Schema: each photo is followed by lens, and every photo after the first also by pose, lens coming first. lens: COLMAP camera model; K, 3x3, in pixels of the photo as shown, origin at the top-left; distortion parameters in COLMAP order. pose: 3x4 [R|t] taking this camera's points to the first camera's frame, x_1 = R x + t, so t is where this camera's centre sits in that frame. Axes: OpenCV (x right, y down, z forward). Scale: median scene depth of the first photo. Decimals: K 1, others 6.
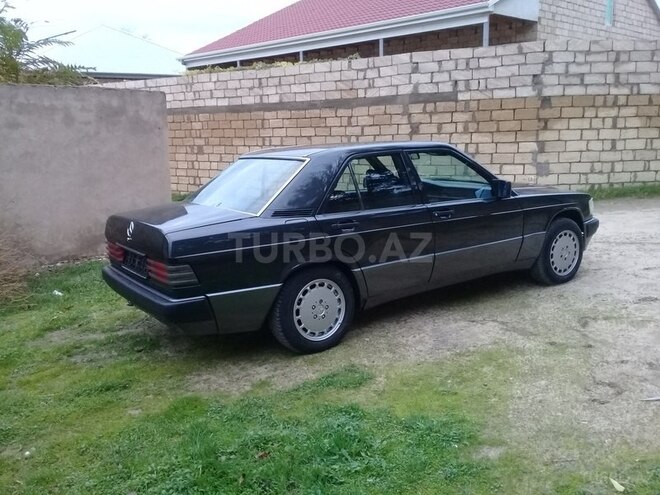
lens RADIAL K [[600.5, 0, 317.3], [0, 600.5, 247.5], [0, 0, 1]] dist [0.011737, 0.000000]
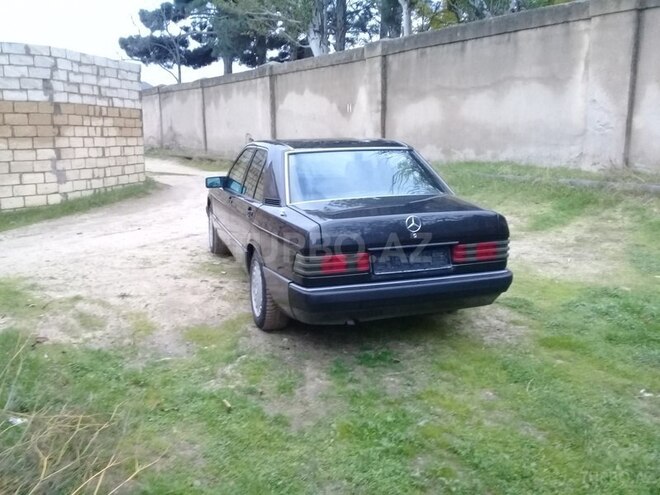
lens RADIAL K [[600.5, 0, 327.5], [0, 600.5, 244.5], [0, 0, 1]] dist [0.011737, 0.000000]
pose [[0.299852, -0.147863, 0.942457, -0.449785], [0.178223, 0.979205, 0.096925, -0.041375], [-0.937190, 0.138905, 0.319969, 0.307101]]
